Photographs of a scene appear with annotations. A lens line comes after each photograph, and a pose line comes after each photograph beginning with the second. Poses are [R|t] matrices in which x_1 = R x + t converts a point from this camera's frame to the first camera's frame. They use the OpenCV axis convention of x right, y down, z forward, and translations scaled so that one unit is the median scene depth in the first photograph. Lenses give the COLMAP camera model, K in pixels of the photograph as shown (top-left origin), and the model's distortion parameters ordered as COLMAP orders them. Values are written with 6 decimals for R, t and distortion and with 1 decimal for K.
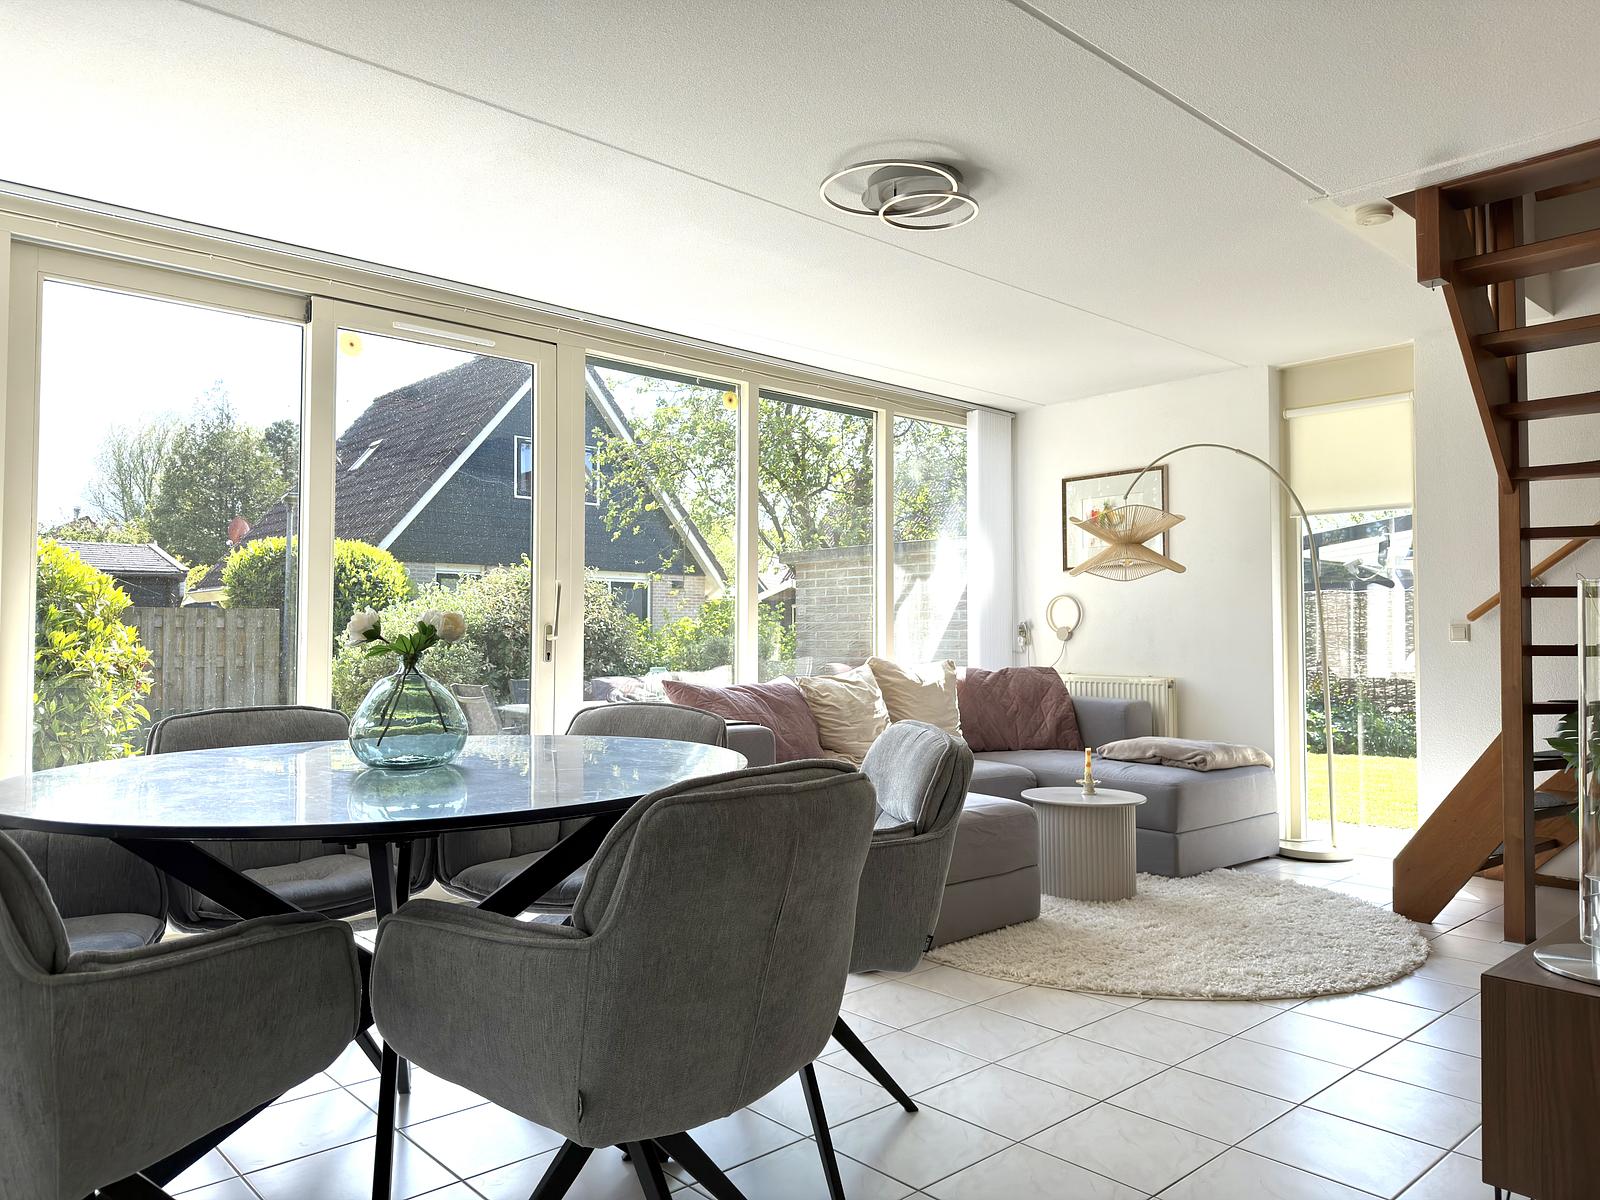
lens RADIAL K [[1138.6, 0, 793.1], [0, 1138.6, 591.7], [0, 0, 1]] dist [0.054767, -0.070499]
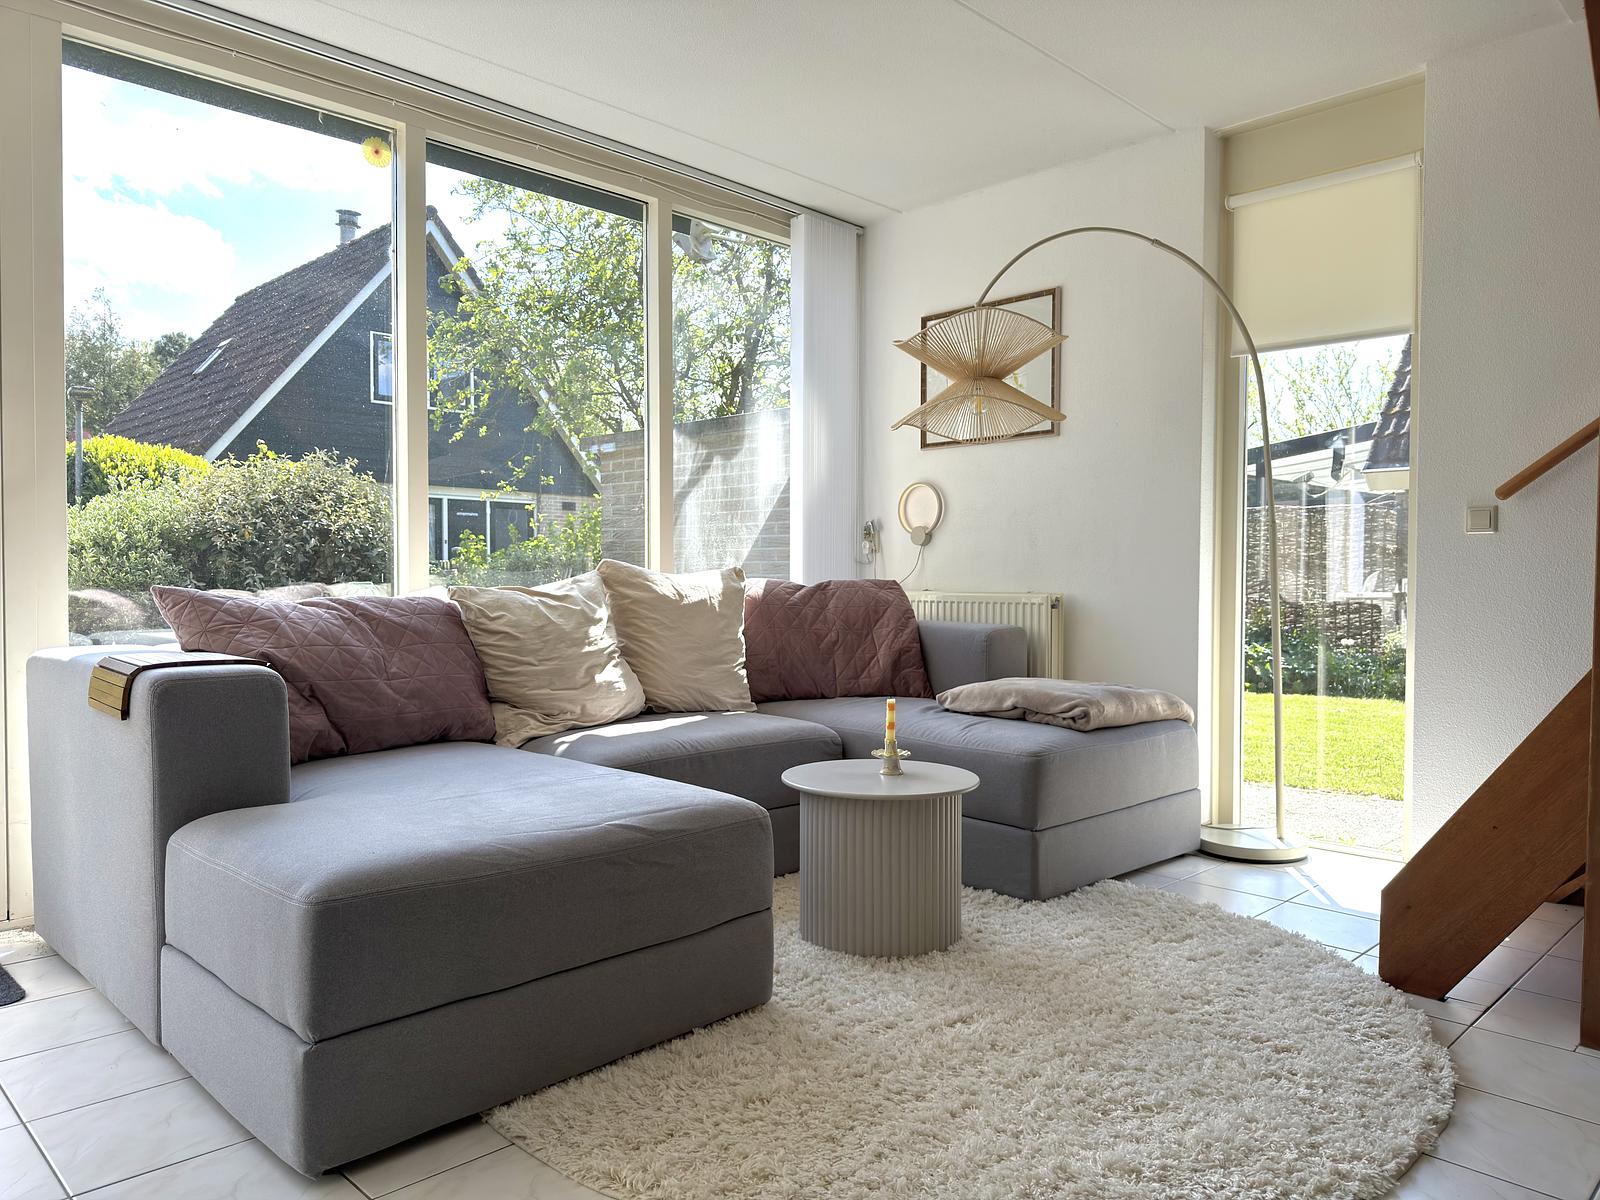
lens RADIAL K [[1138.6, 0, 796.7], [0, 1138.6, 598.6], [0, 0, 1]] dist [0.054767, -0.070499]
pose [[0.999005, 0.002128, 0.044556, 0.148744], [-0.004895, 0.998058, 0.062095, 0.037981], [-0.044338, -0.062251, 0.997075, 0.330765]]
